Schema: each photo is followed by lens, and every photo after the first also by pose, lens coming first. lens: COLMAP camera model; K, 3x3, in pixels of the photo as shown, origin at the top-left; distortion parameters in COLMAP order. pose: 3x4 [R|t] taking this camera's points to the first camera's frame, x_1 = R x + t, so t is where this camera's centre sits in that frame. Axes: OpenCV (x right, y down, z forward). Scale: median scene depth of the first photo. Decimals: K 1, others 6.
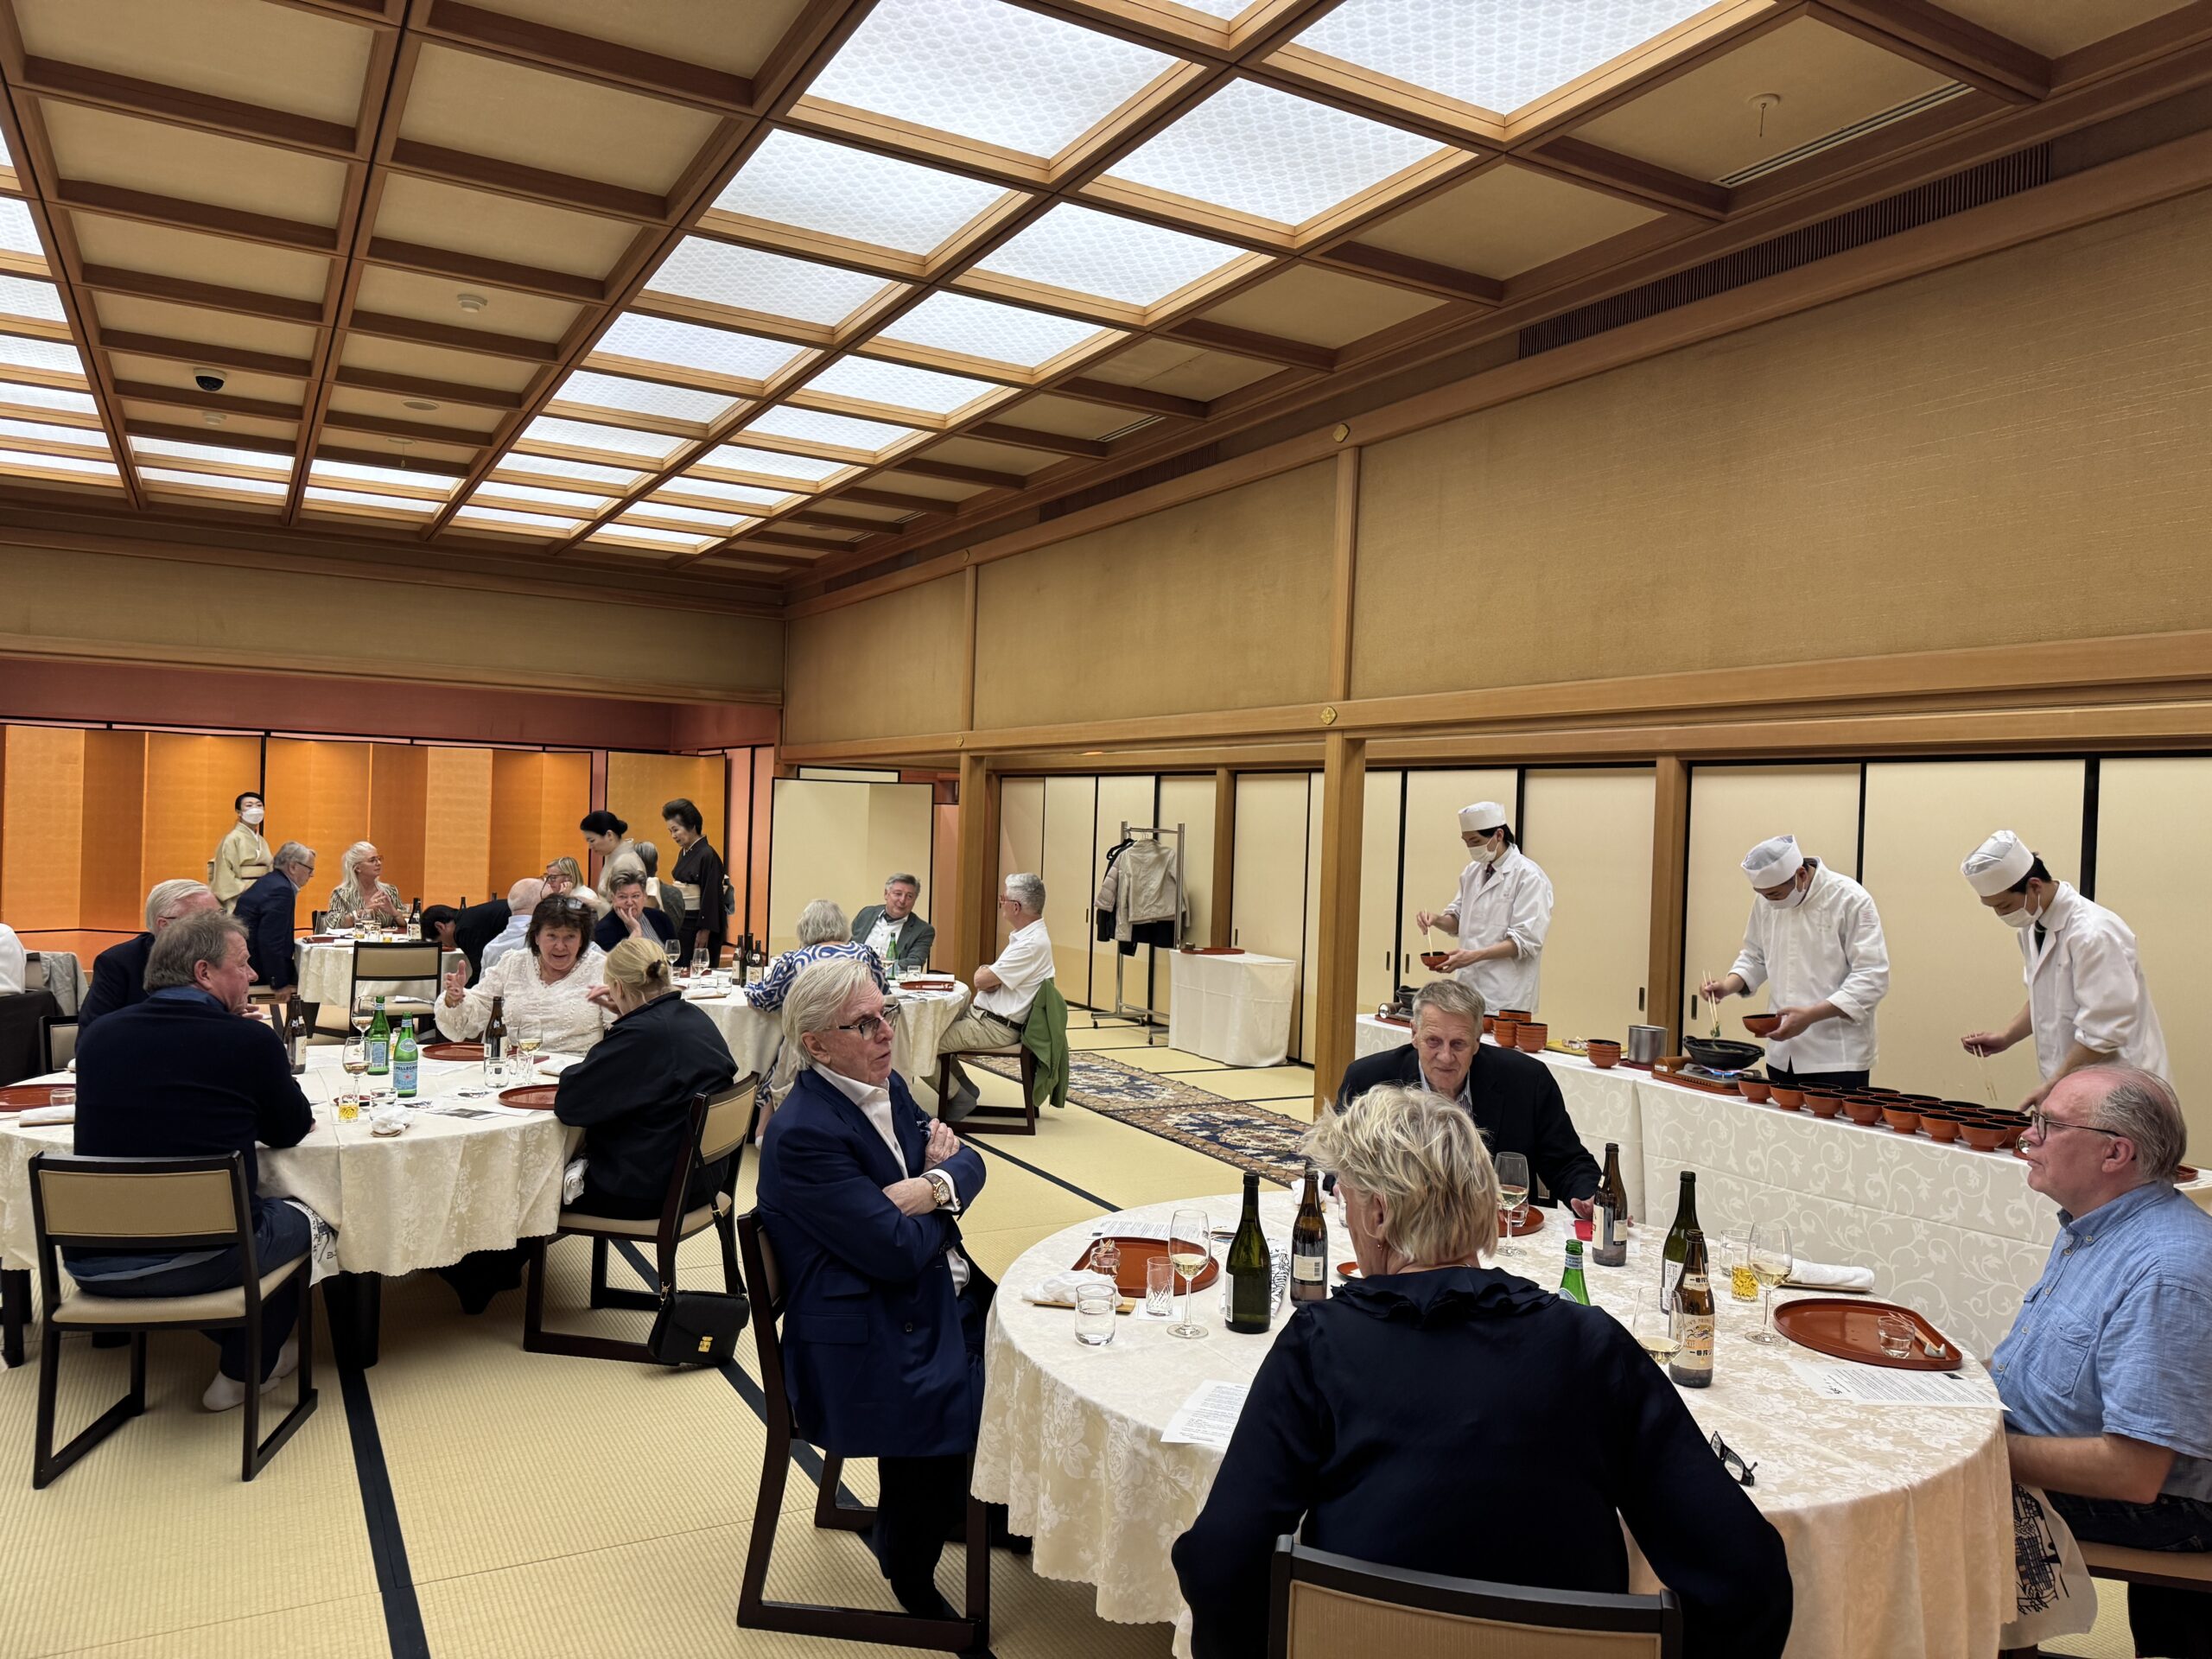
lens RADIAL K [[1551.8, 0, 1107.0], [0, 1551.8, 834.5], [0, 0, 1]] dist [0.005436, 0.001604]
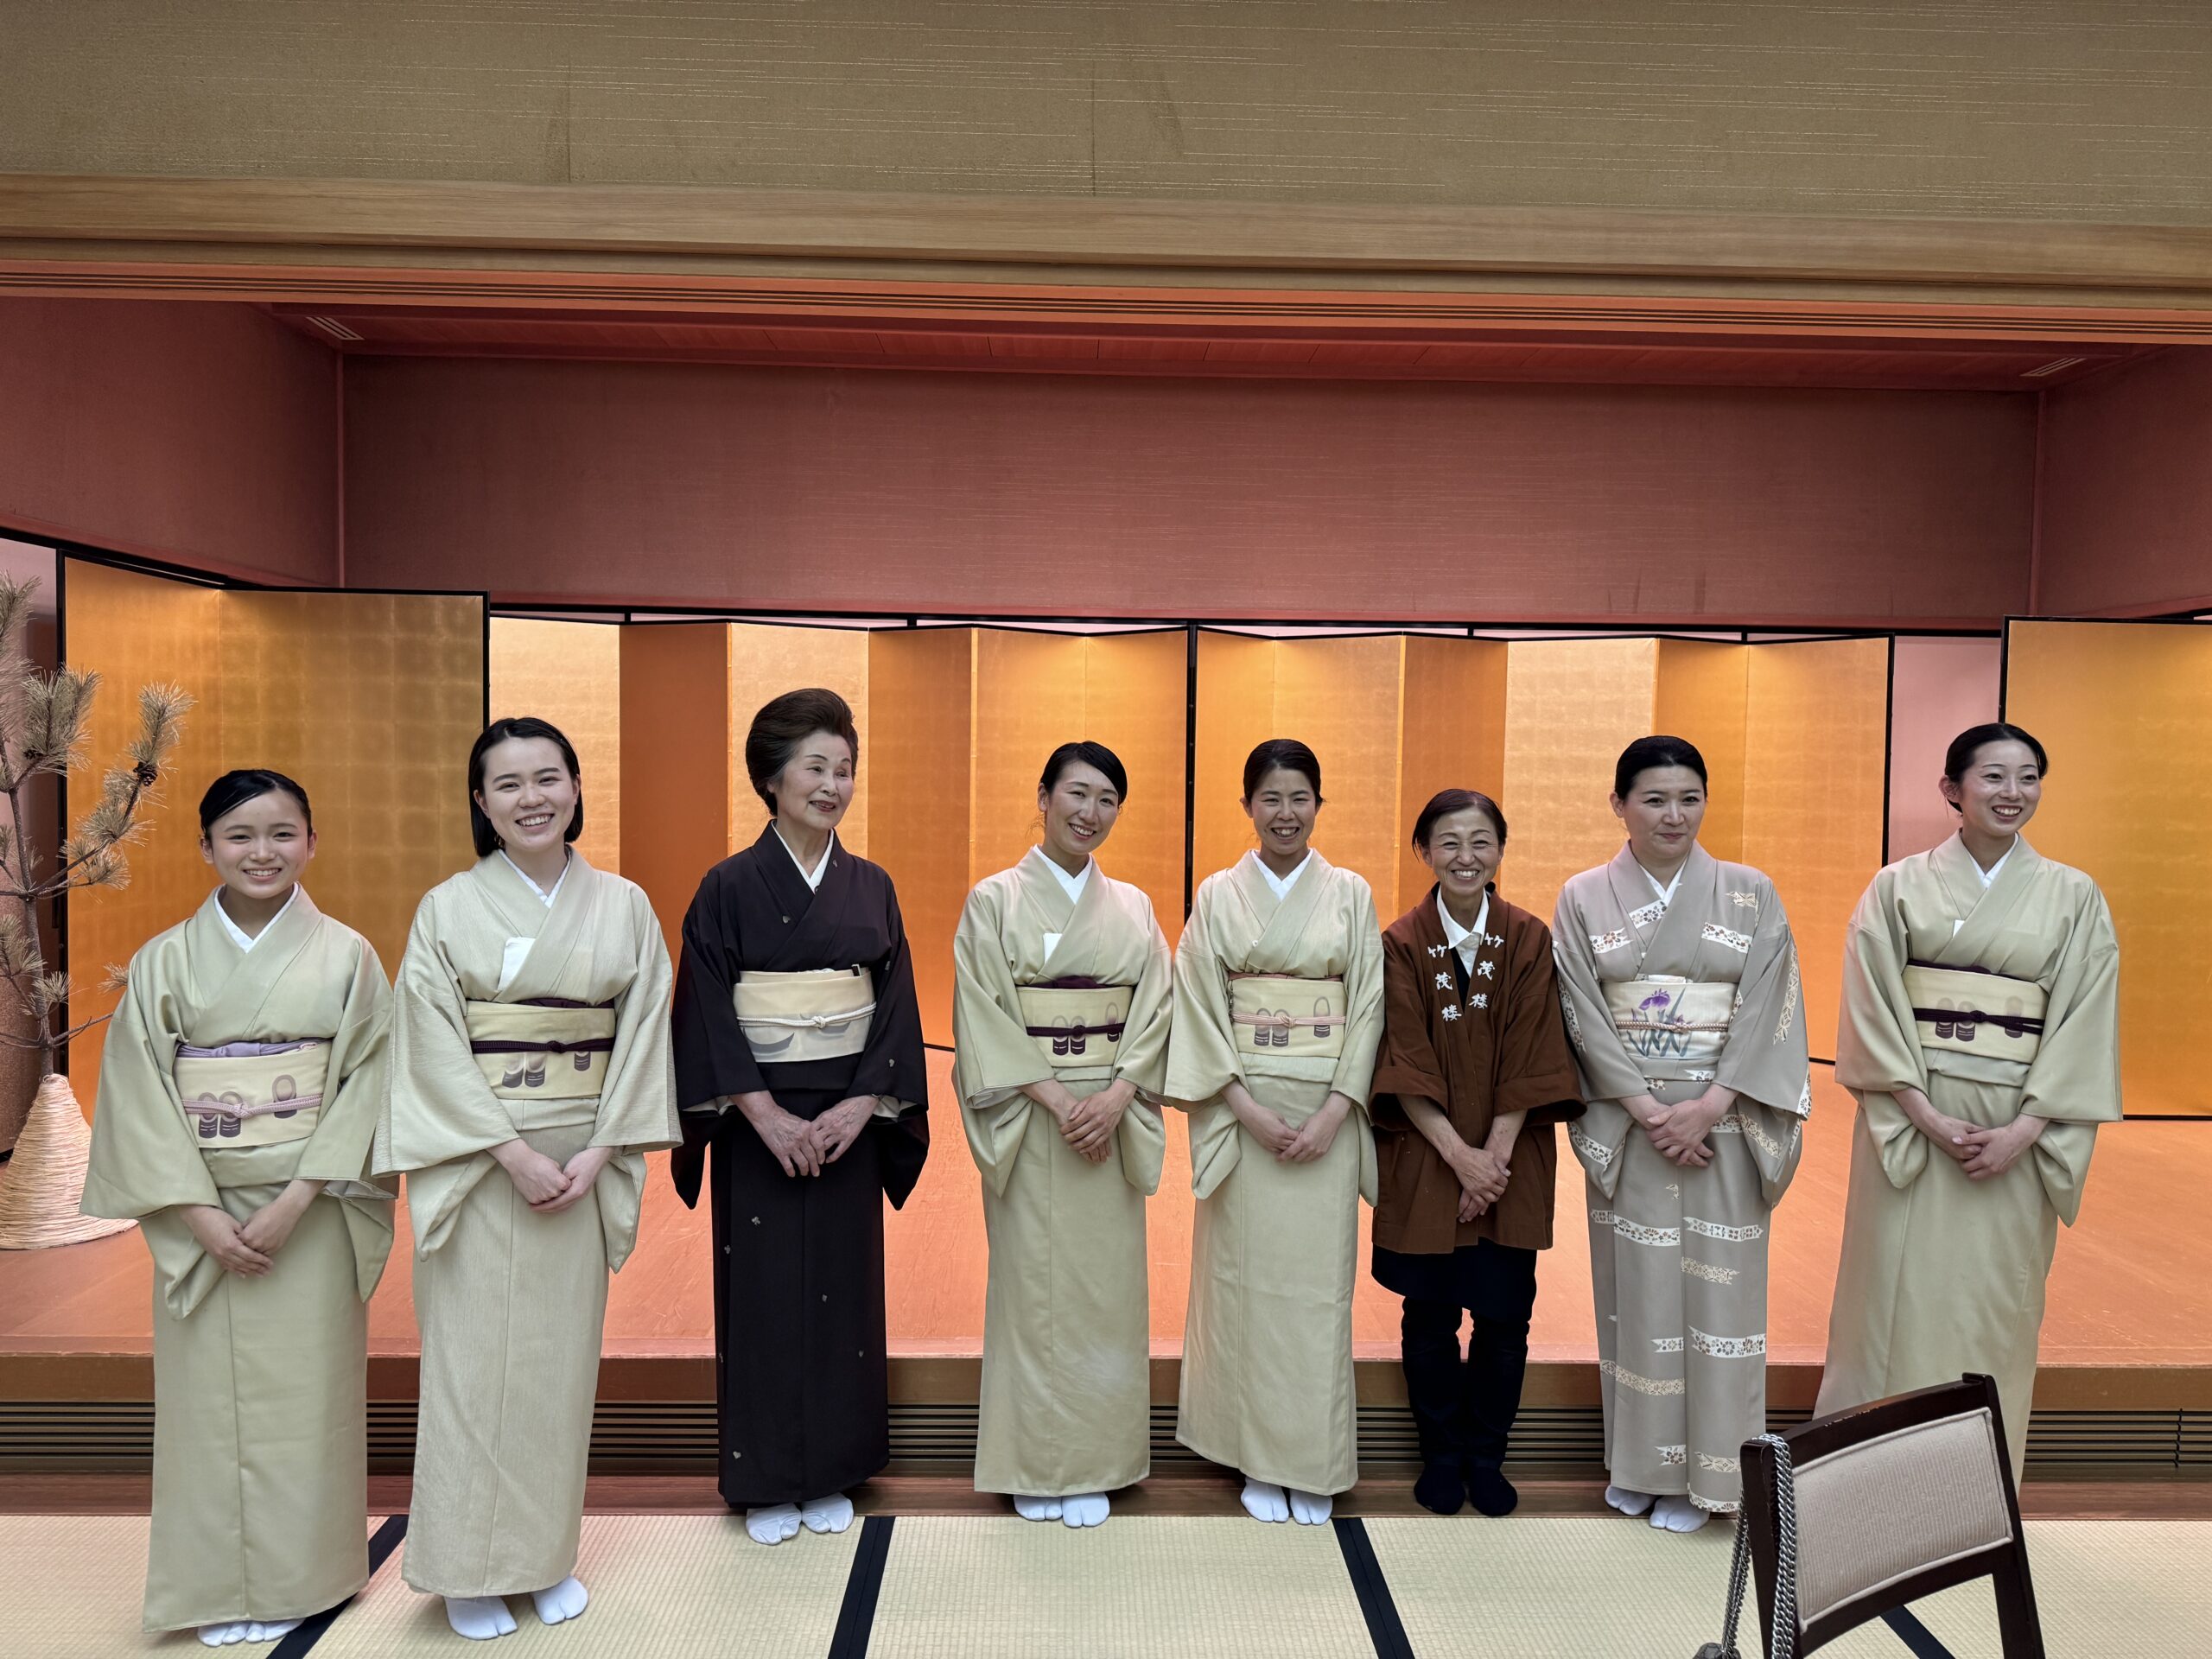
lens RADIAL K [[1526.4, 0, 1103.0], [0, 1526.4, 832.8], [0, 0, 1]] dist [-0.005640, -0.000826]
pose [[0.882499, 0.002158, -0.470310, -0.332086], [0.010878, 0.999628, 0.024998, -0.013595], [0.470189, -0.027177, 0.882147, 0.553052]]
